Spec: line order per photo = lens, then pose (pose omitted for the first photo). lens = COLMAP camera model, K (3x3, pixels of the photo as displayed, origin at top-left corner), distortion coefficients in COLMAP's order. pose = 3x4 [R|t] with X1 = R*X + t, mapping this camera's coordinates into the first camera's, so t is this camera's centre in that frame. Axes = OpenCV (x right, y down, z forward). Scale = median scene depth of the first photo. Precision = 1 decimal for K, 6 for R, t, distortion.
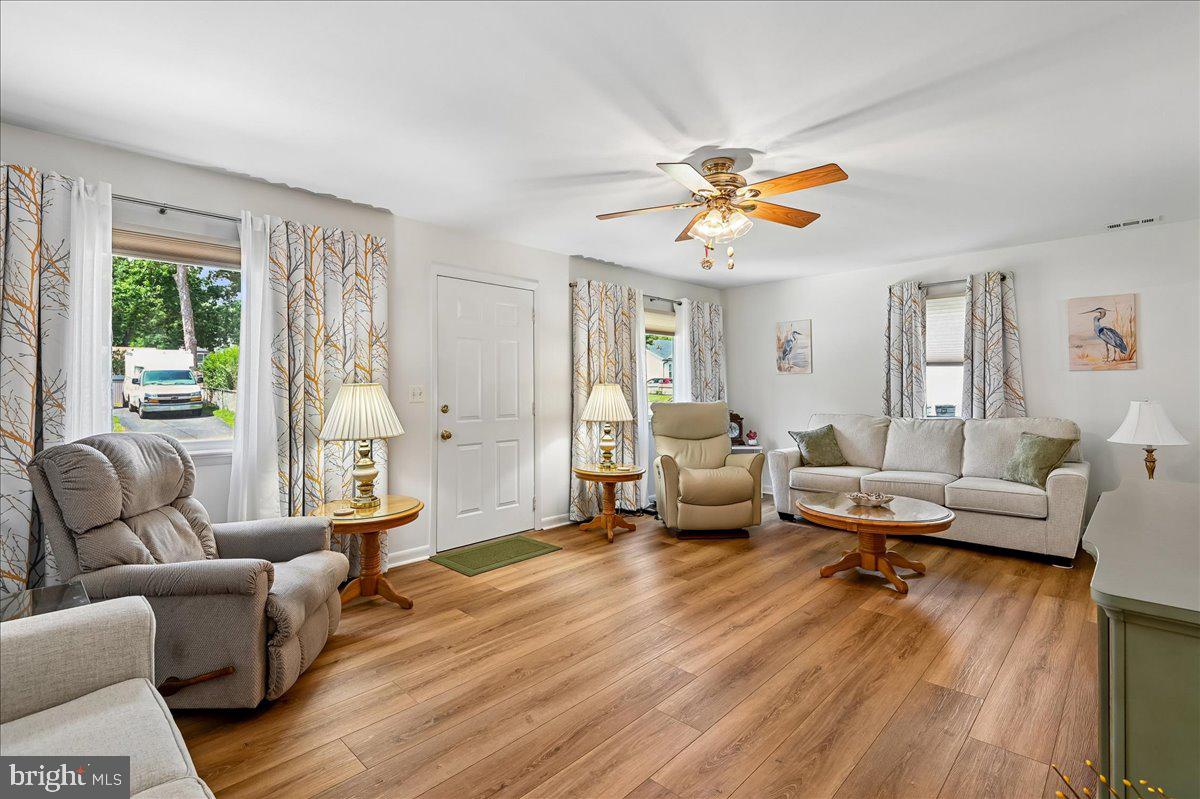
lens RADIAL K [[565.5, 0, 606.8], [0, 565.5, 361.5], [0, 0, 1]] dist [0.003692, -0.014090]
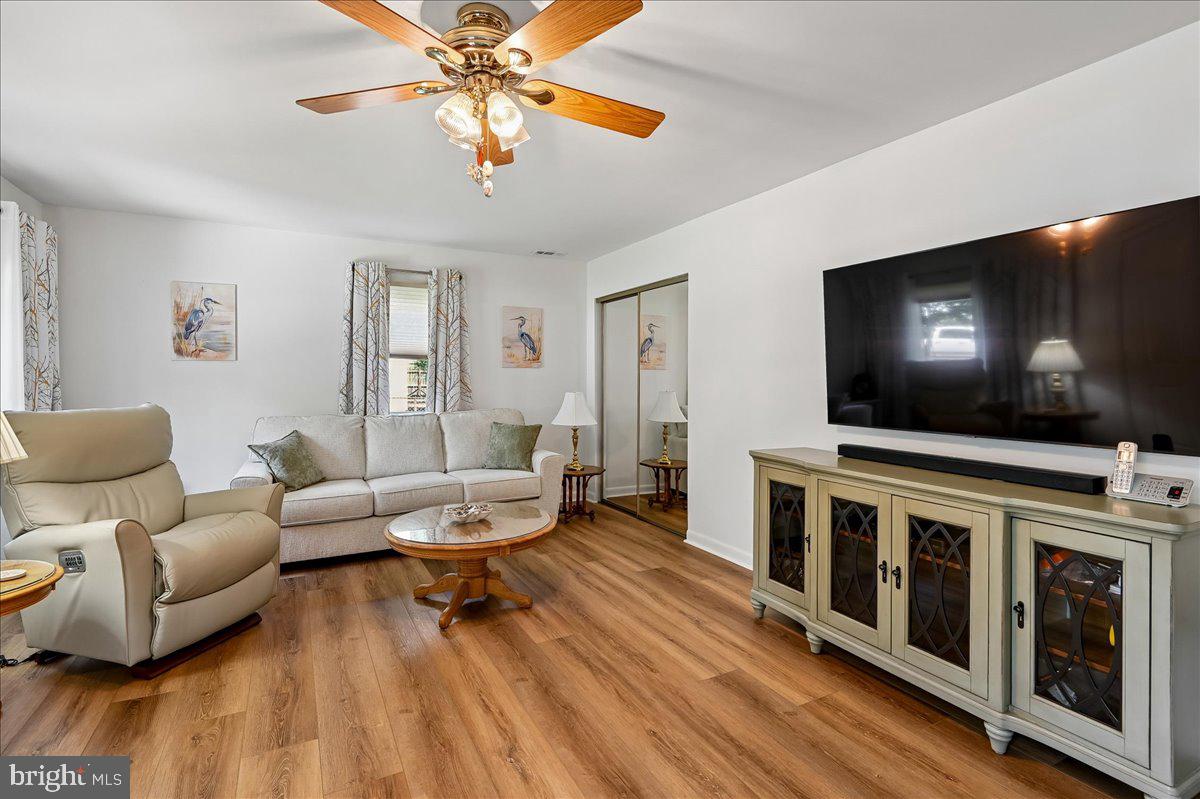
lens RADIAL K [[567.5, 0, 582.5], [0, 567.5, 358.4], [0, 0, 1]] dist [0.033597, -0.025593]
pose [[0.309934, 0.042370, 0.949813, -0.249759], [-0.046299, 0.998494, -0.029433, 0.025586], [-0.949630, -0.034853, 0.311429, 0.484716]]
